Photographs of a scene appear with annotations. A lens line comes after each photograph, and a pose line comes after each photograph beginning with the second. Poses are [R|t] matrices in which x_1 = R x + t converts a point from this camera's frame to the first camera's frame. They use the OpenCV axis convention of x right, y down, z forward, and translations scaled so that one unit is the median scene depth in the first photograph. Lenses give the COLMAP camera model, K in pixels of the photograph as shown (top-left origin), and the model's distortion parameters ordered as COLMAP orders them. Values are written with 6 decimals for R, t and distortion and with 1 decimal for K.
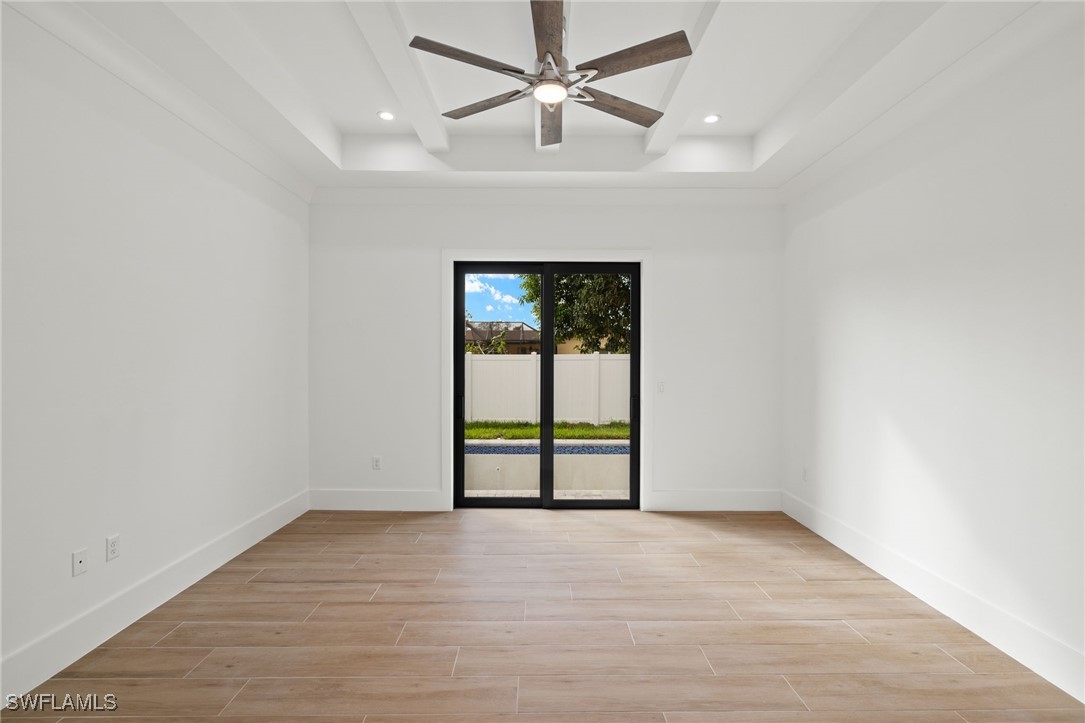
lens RADIAL K [[471.2, 0, 534.0], [0, 471.2, 354.6], [0, 0, 1]] dist [0.001673, 0.000065]
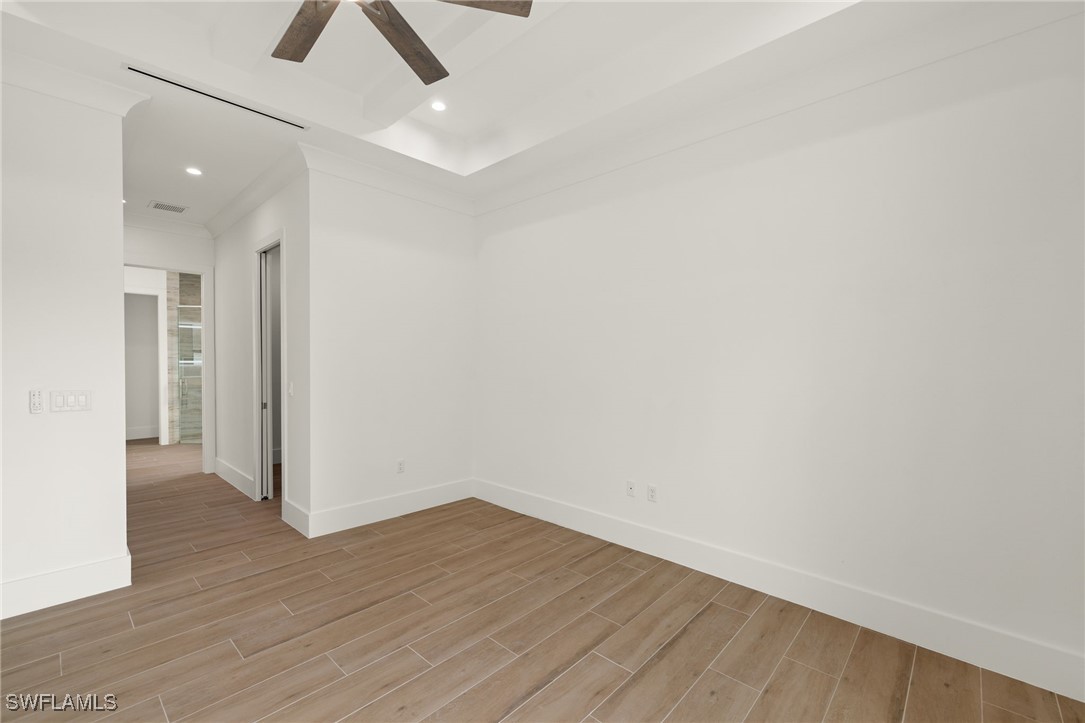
lens RADIAL K [[471.2, 0, 545.3], [0, 471.2, 361.7], [0, 0, 1]] dist [0.001673, 0.000065]
pose [[-0.668472, -0.001957, -0.743734, 0.330942], [-0.006954, 0.999969, 0.003620, 0.013171], [0.743704, 0.007591, -0.668466, 1.525555]]
